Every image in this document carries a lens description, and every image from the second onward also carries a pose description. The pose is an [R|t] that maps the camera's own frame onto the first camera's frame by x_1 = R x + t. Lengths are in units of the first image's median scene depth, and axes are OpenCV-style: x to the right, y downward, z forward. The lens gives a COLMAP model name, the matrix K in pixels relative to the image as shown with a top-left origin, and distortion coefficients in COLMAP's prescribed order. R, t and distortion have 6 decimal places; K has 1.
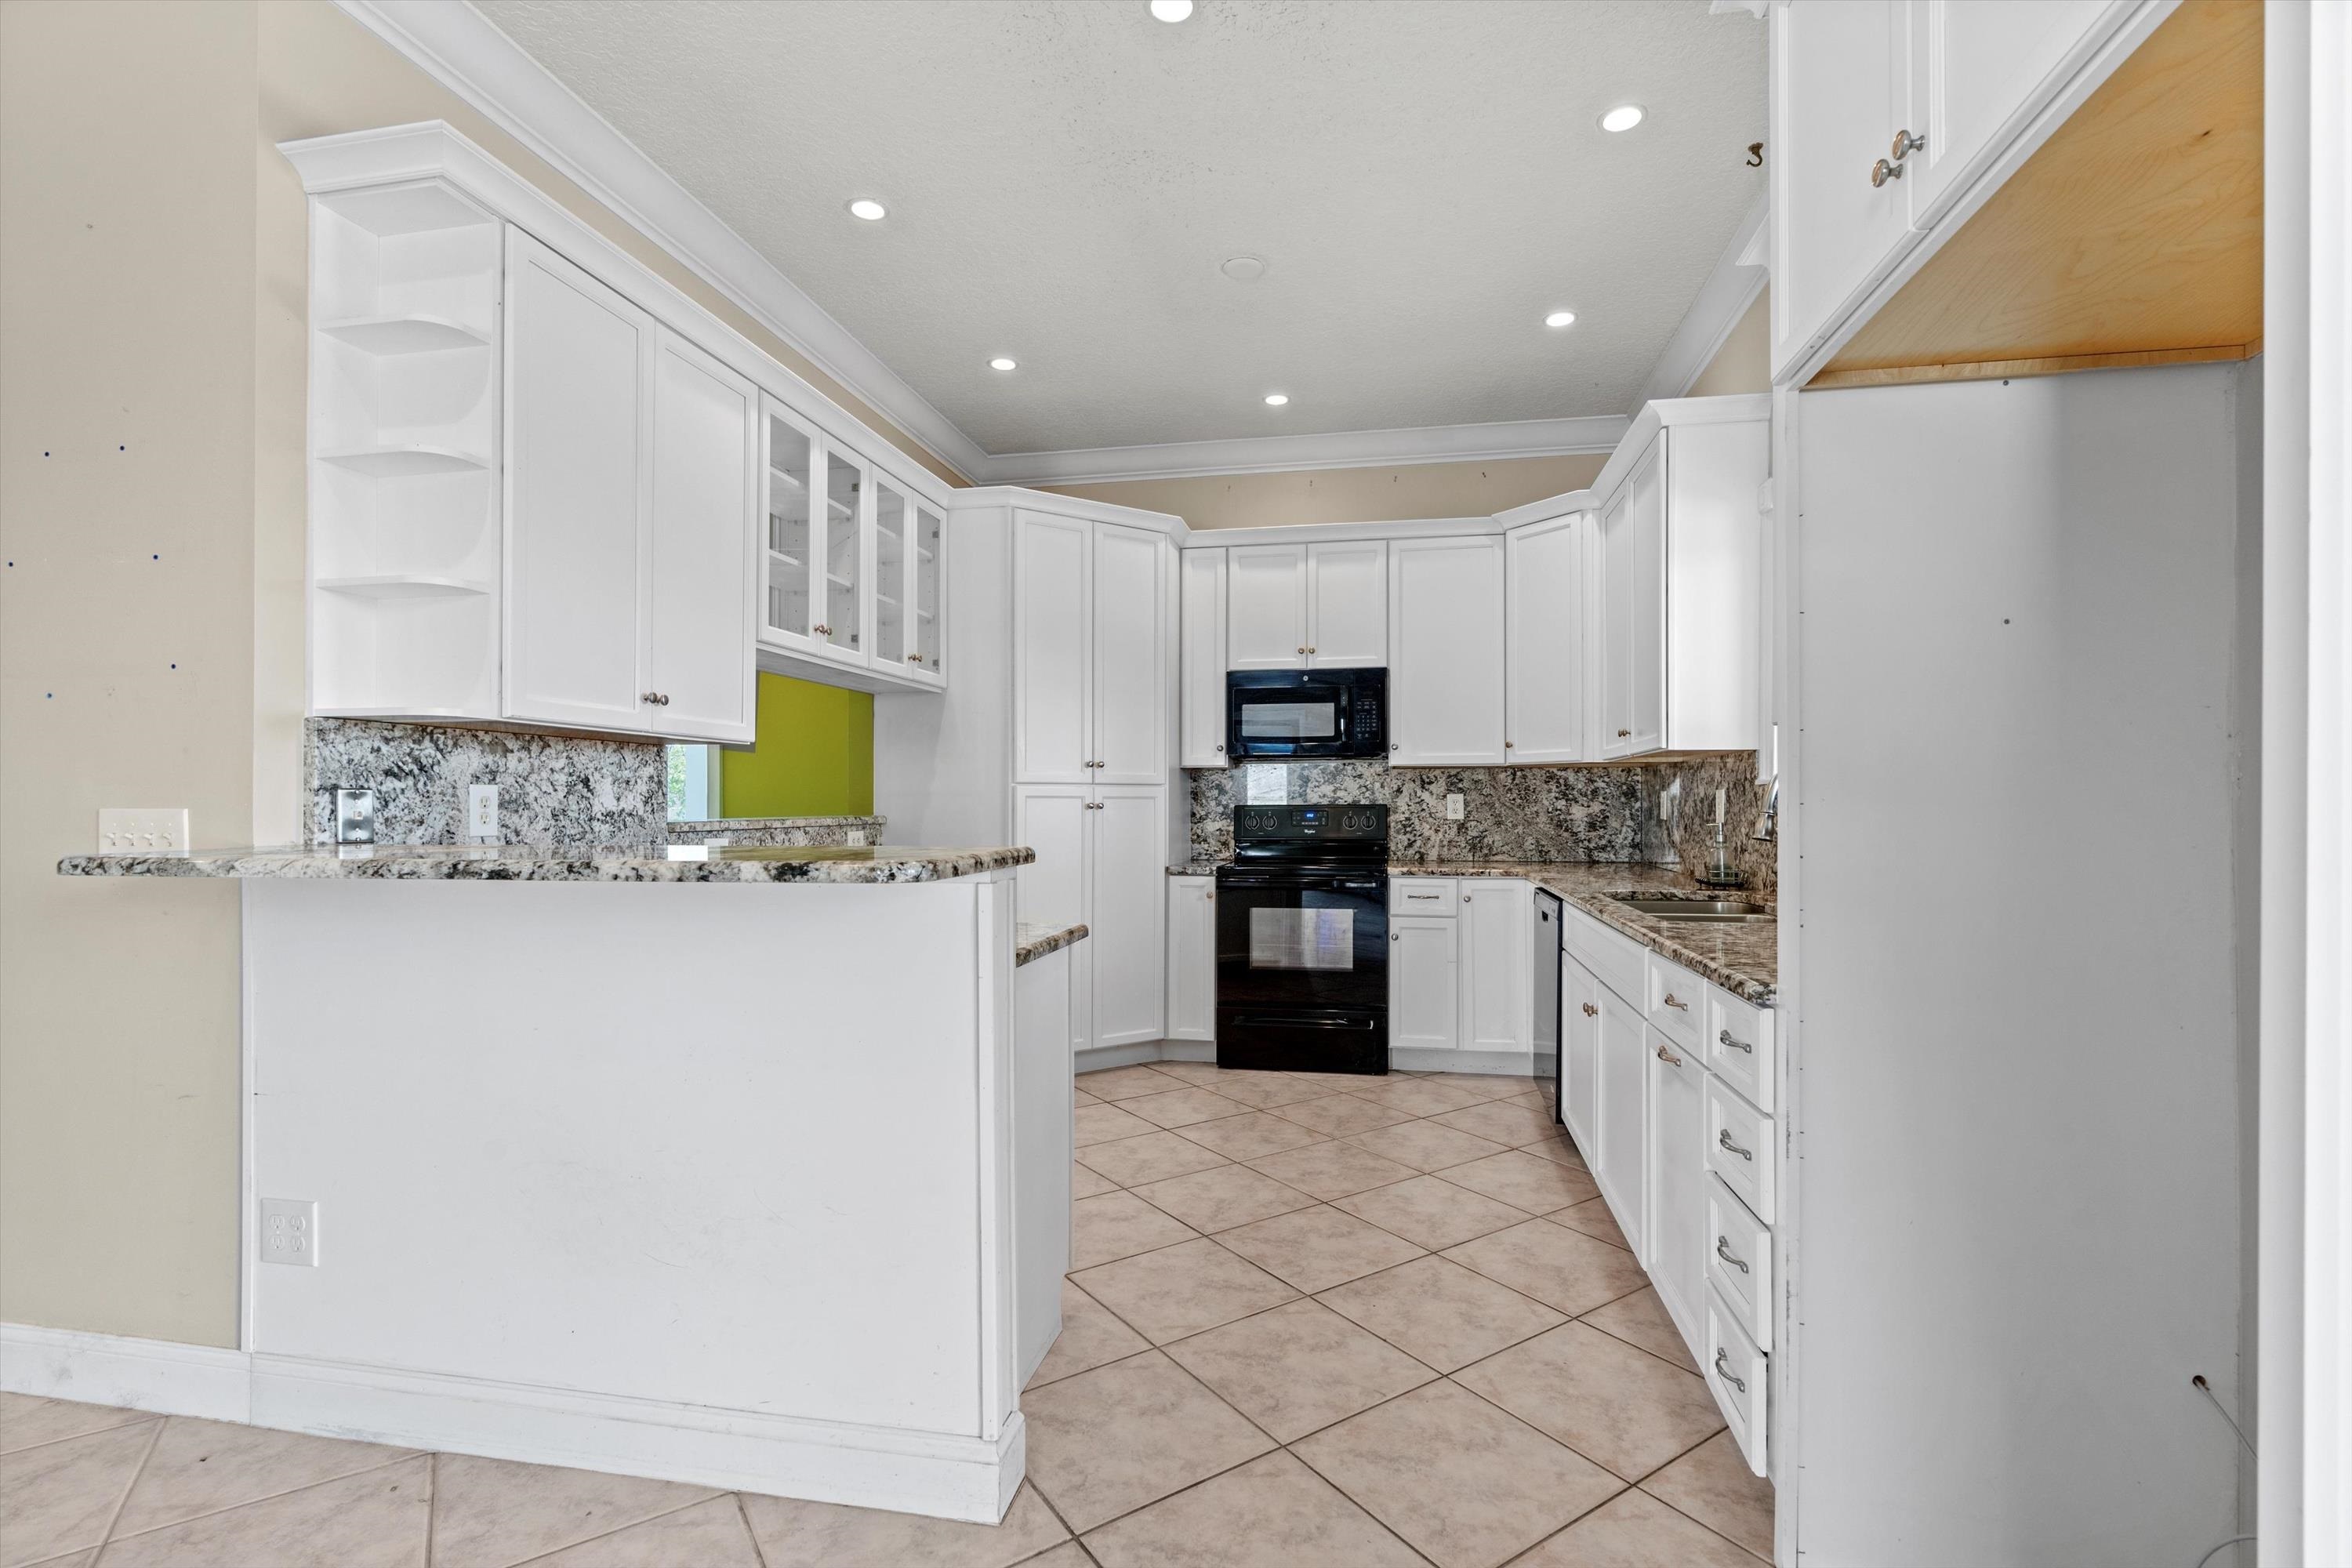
lens RADIAL K [[1065.0, 0, 1176.0], [0, 1065.0, 784.0], [0, 0, 1]] dist [-0.003262, -0.000164]
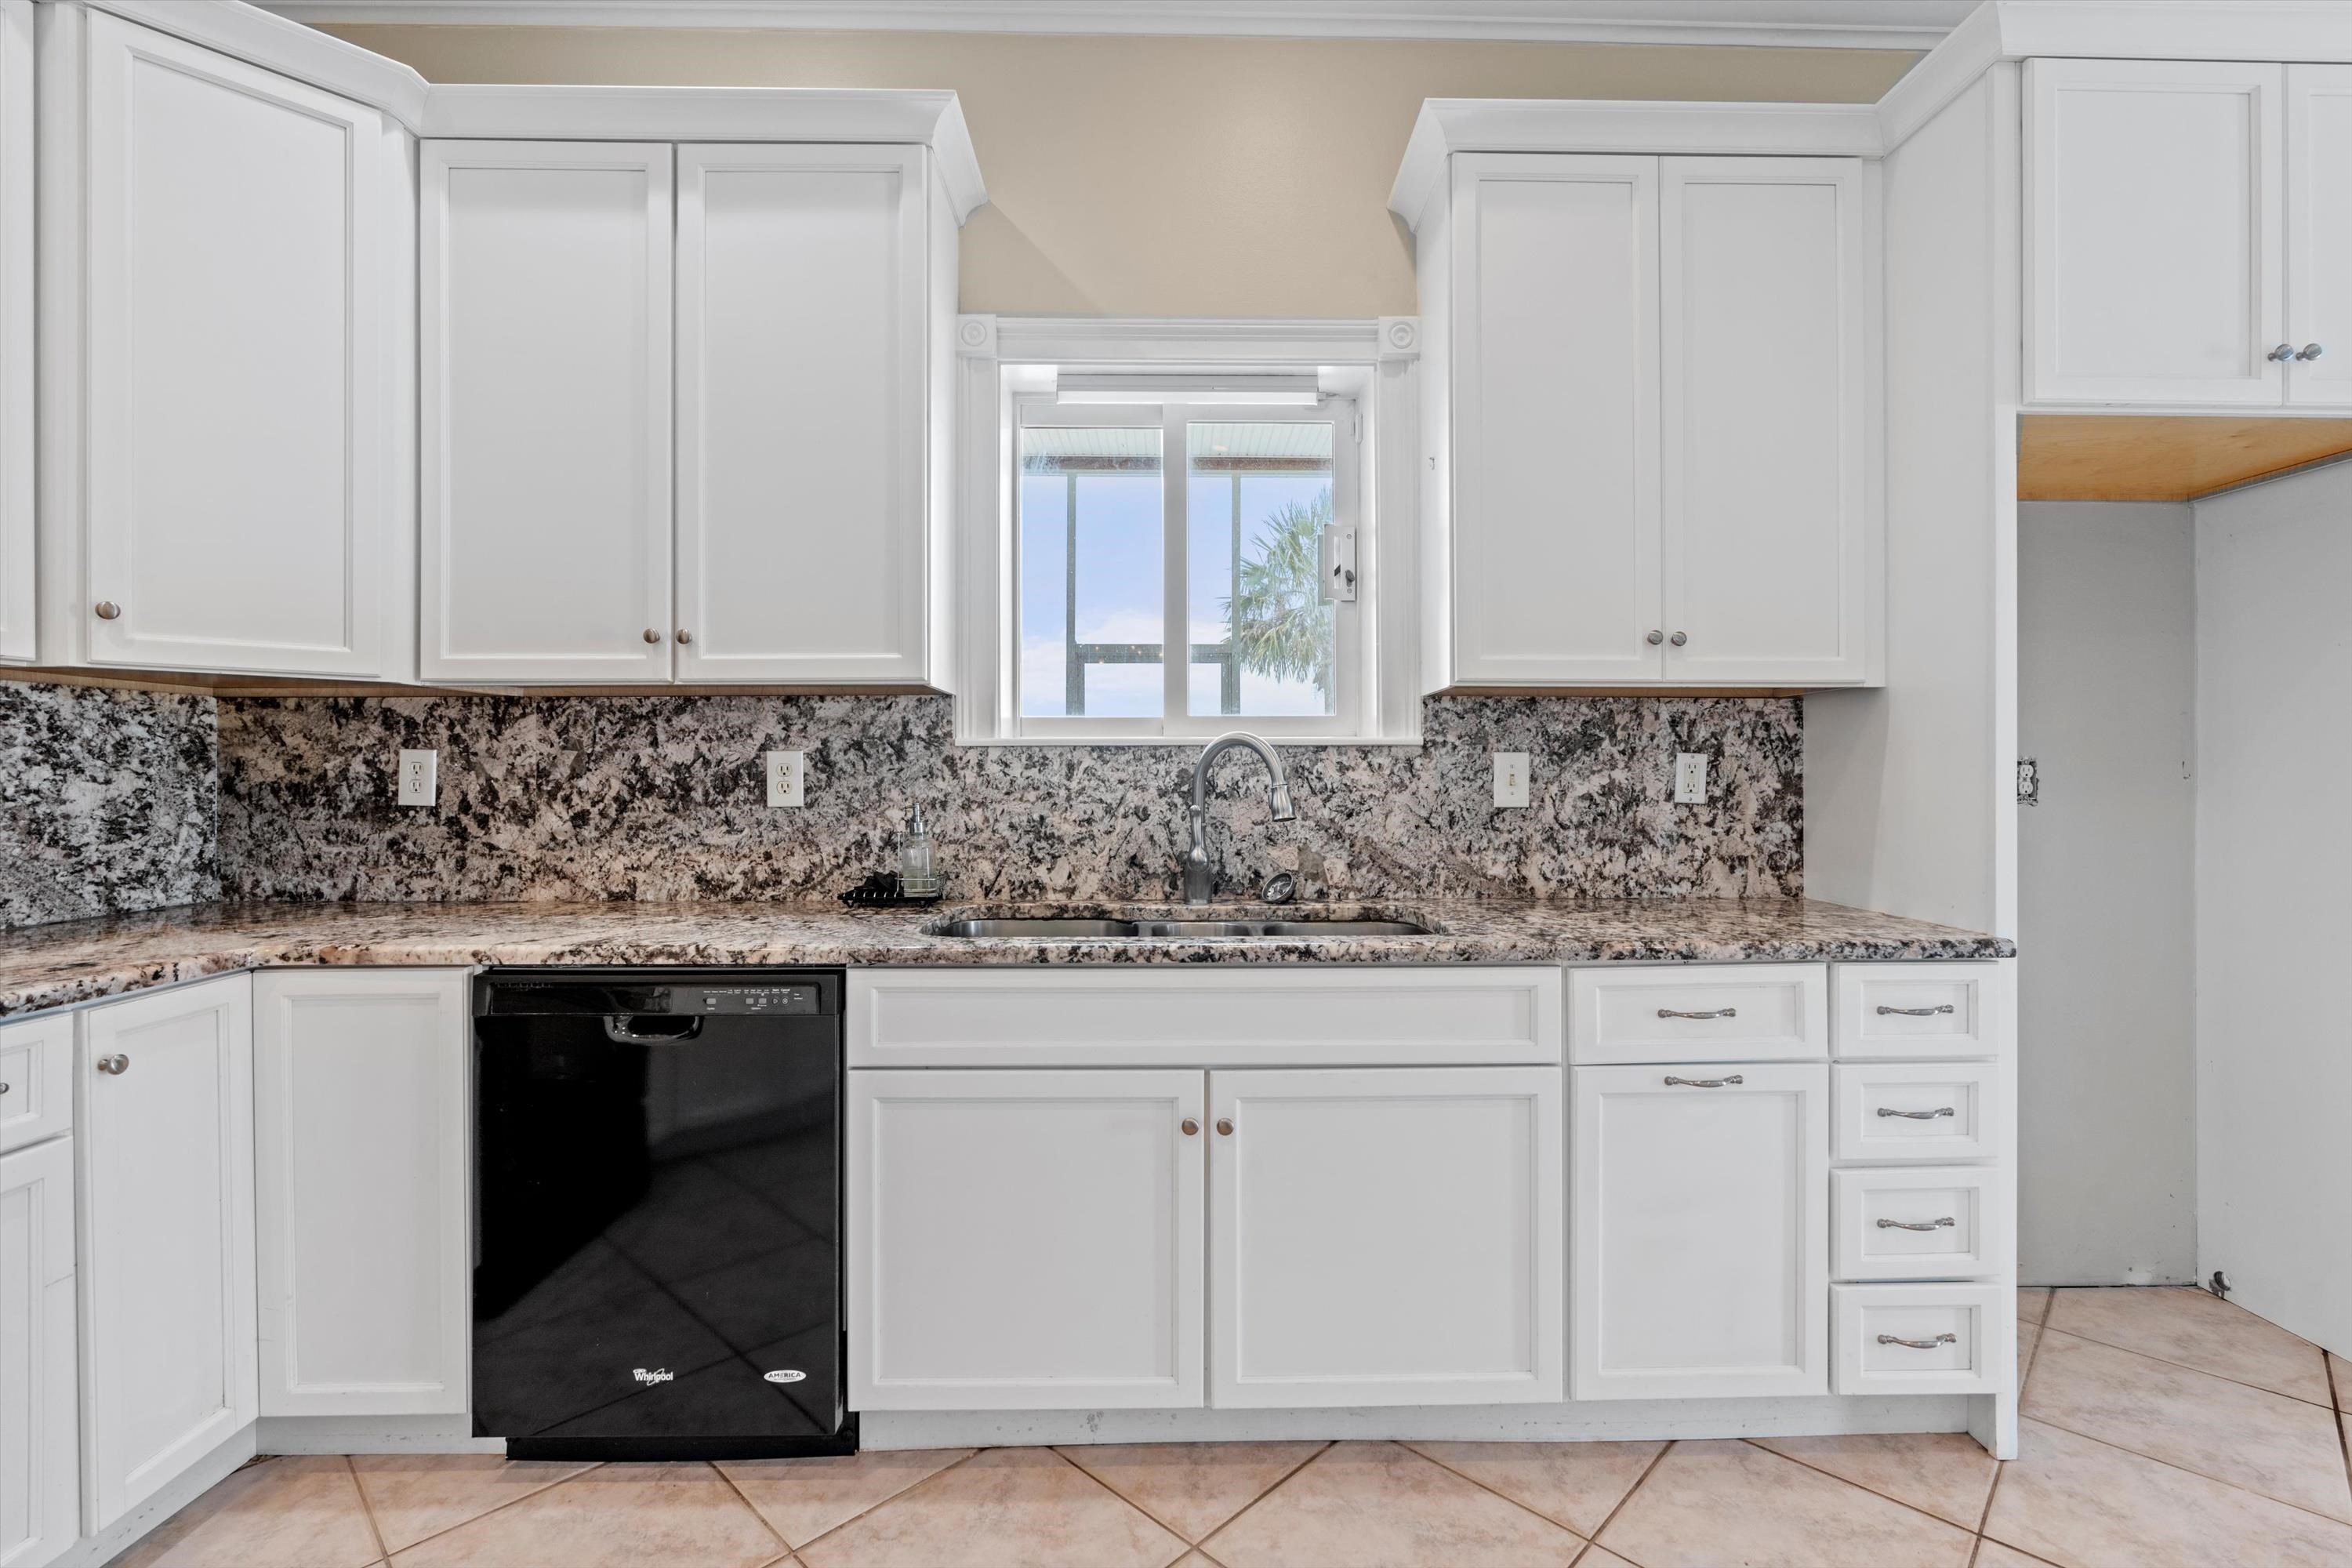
lens RADIAL K [[1074.9, 0, 1176.0], [0, 1074.9, 784.0], [0, 0, 1]] dist [-0.005874, -0.000317]
pose [[-0.217065, -0.008372, 0.976121, -0.107810], [-0.015561, 0.999866, 0.005115, 0.013361], [-0.976033, -0.014079, -0.217166, 0.687328]]
